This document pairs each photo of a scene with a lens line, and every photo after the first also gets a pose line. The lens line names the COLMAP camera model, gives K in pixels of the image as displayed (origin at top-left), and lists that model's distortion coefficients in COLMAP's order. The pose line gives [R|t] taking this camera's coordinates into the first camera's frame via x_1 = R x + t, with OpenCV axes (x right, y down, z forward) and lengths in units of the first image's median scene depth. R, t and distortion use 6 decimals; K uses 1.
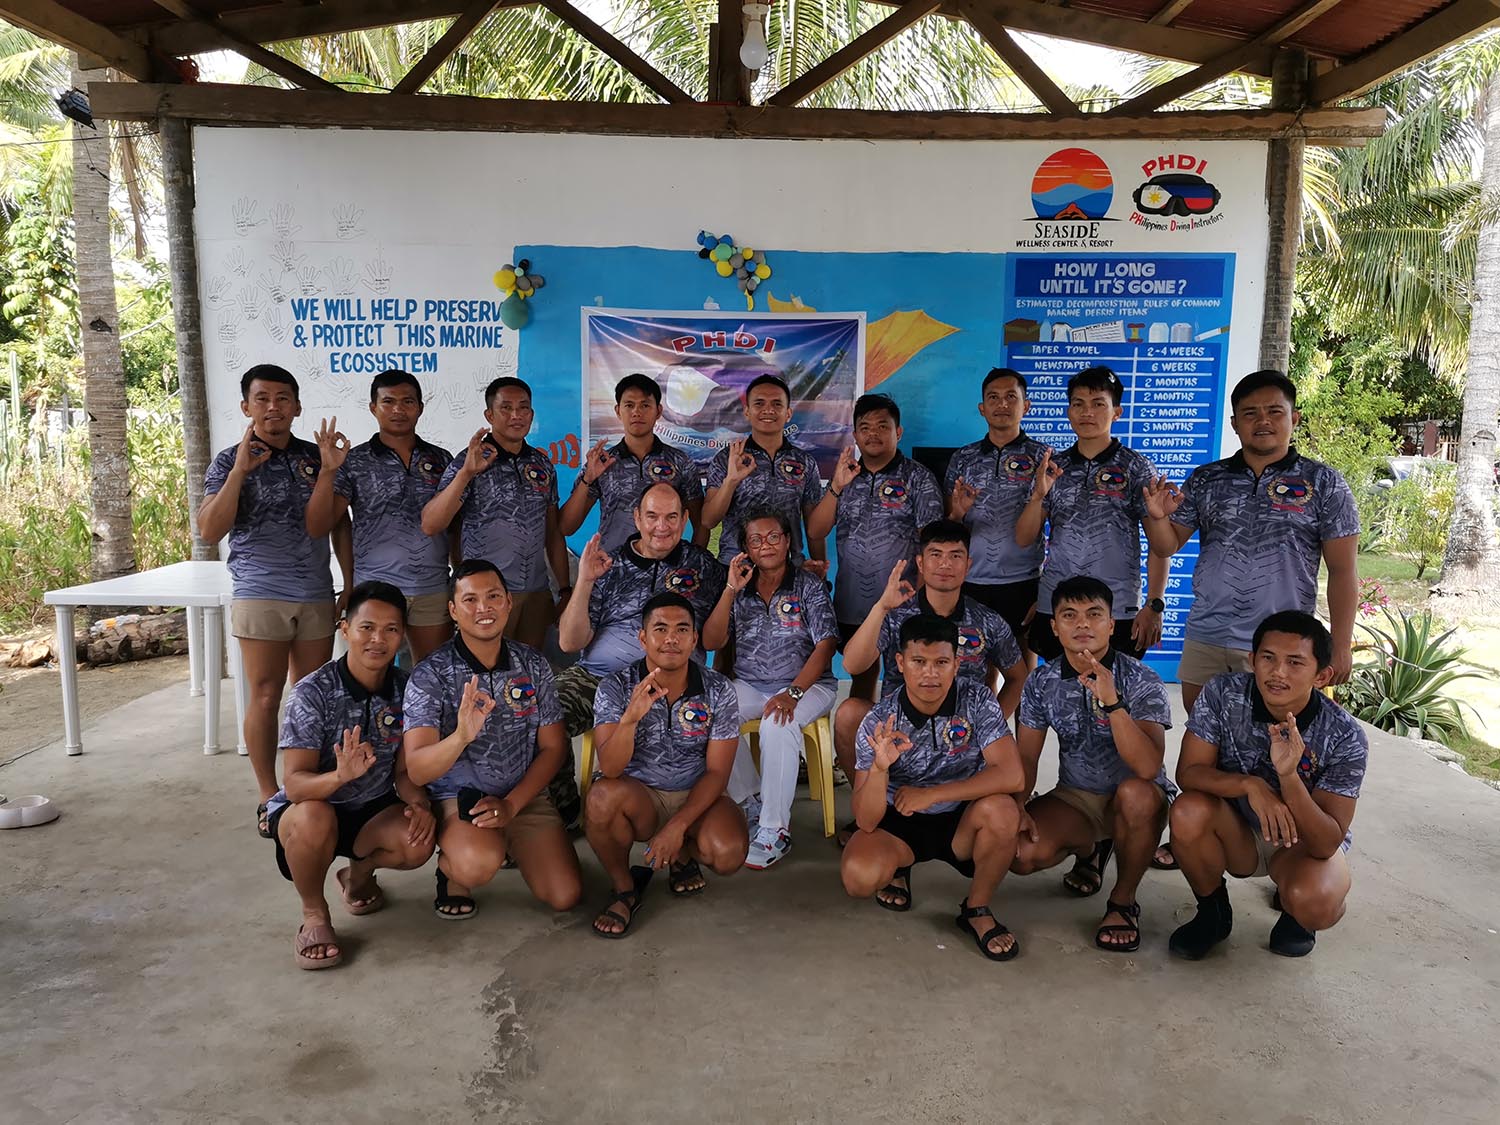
lens RADIAL K [[1115.2, 0, 759.7], [0, 1115.2, 558.2], [0, 0, 1]] dist [0.071312, -0.091379]
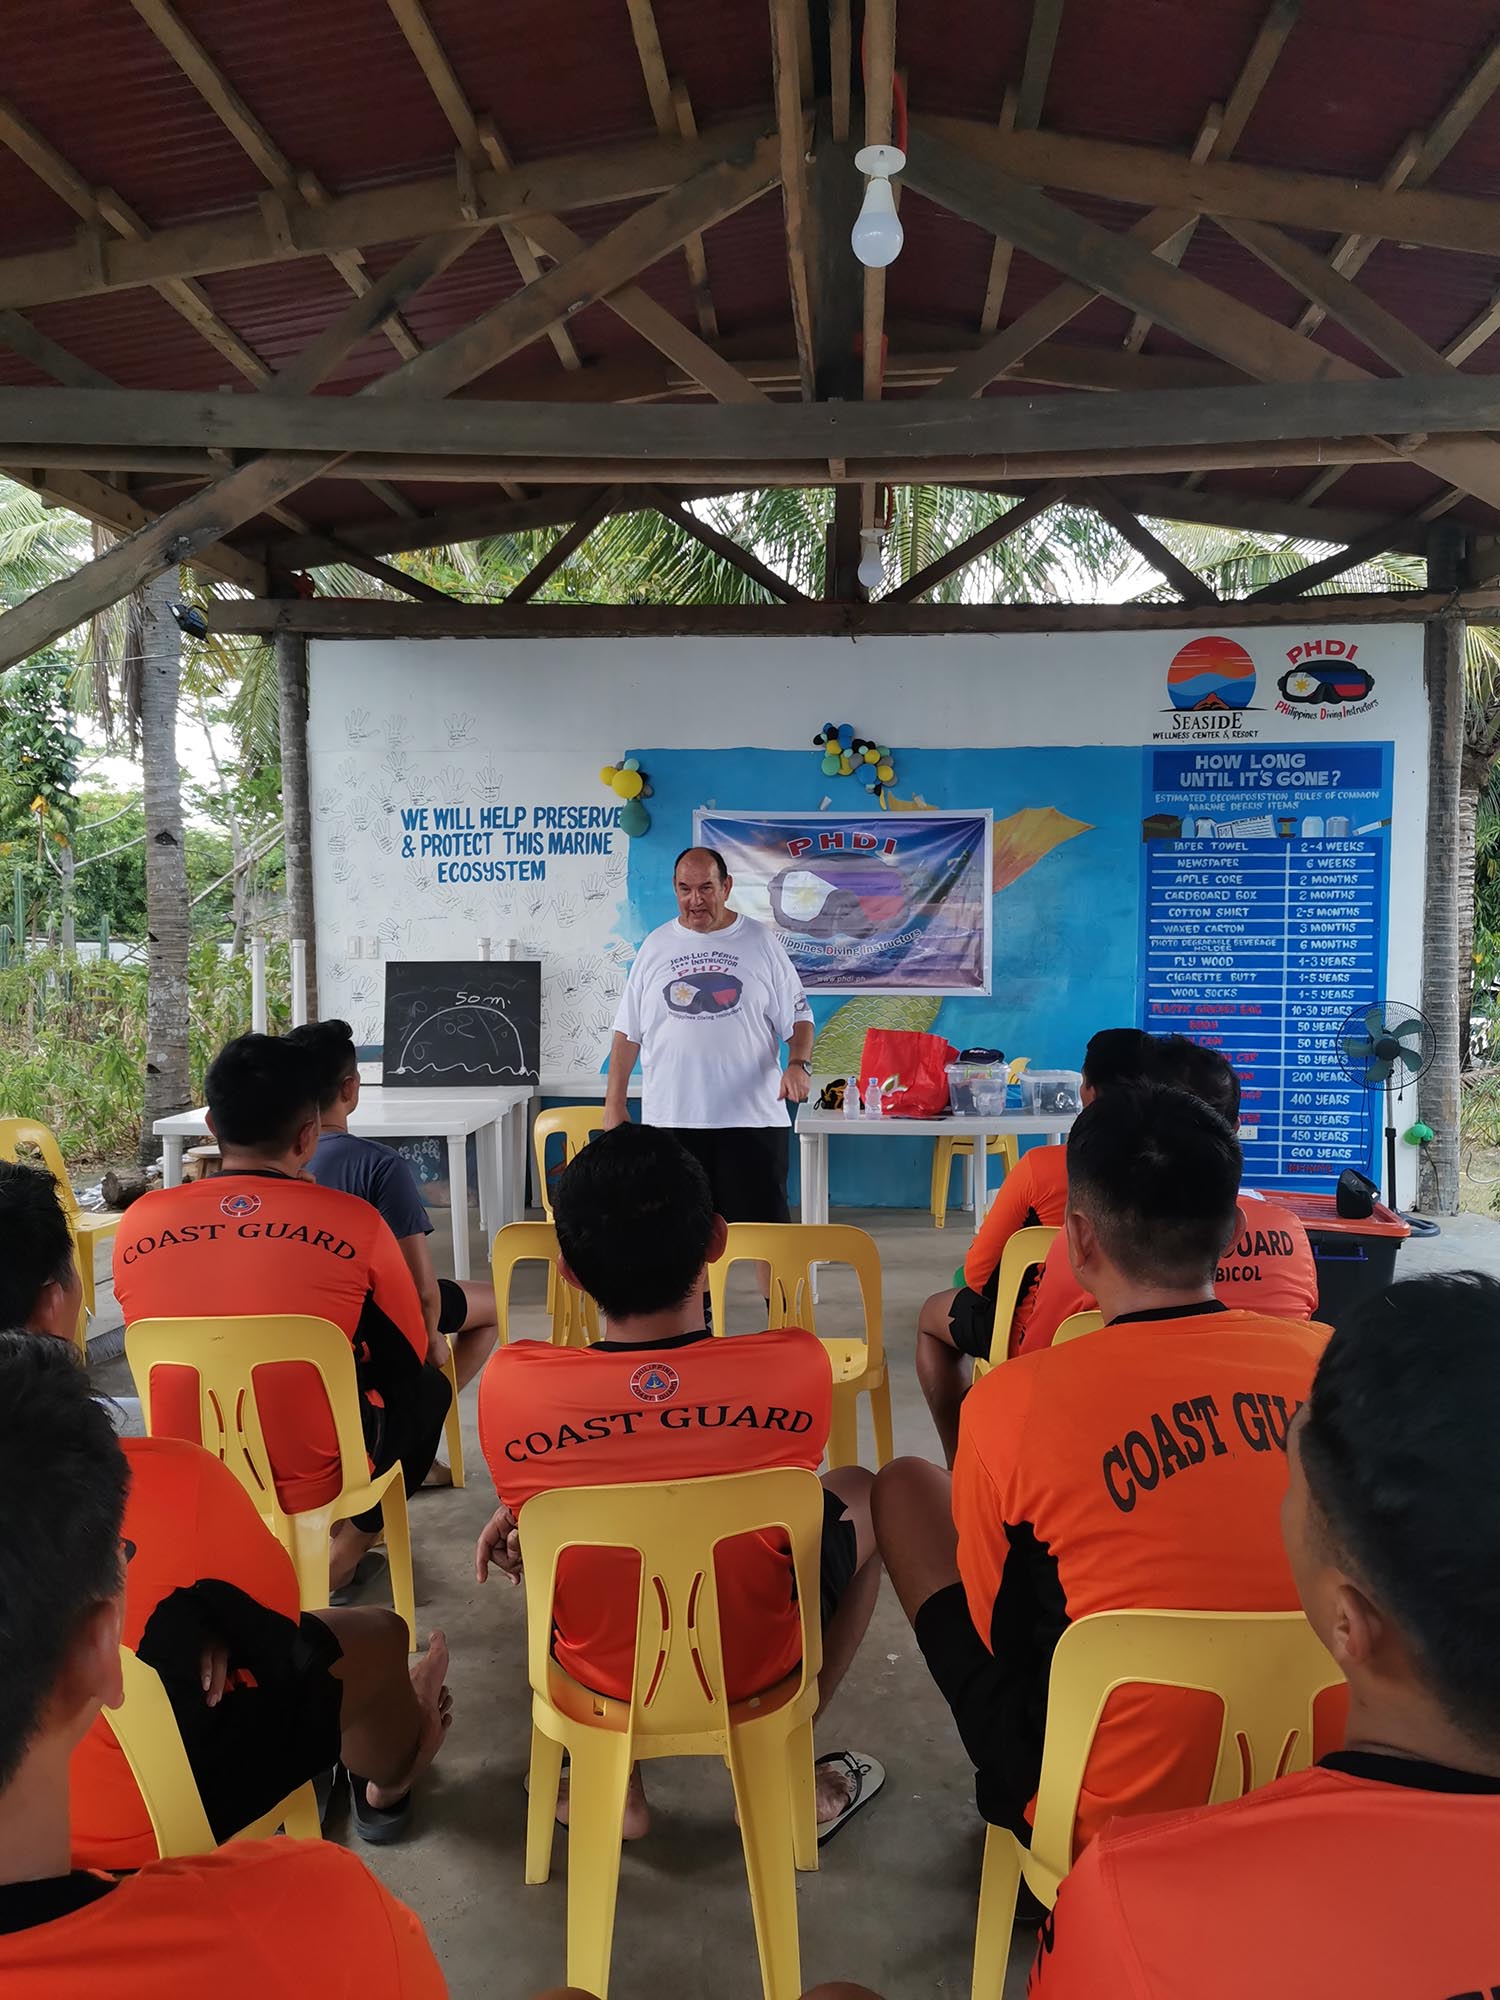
lens RADIAL K [[1486.9, 0, 769.8], [0, 1486.9, 999.4], [0, 0, 1]] dist [0.071312, -0.091379]
pose [[0.997052, -0.008008, -0.076314, 0.002241], [0.001179, 0.996020, -0.089118, 0.050813], [0.076724, 0.088765, 0.993093, -0.248315]]
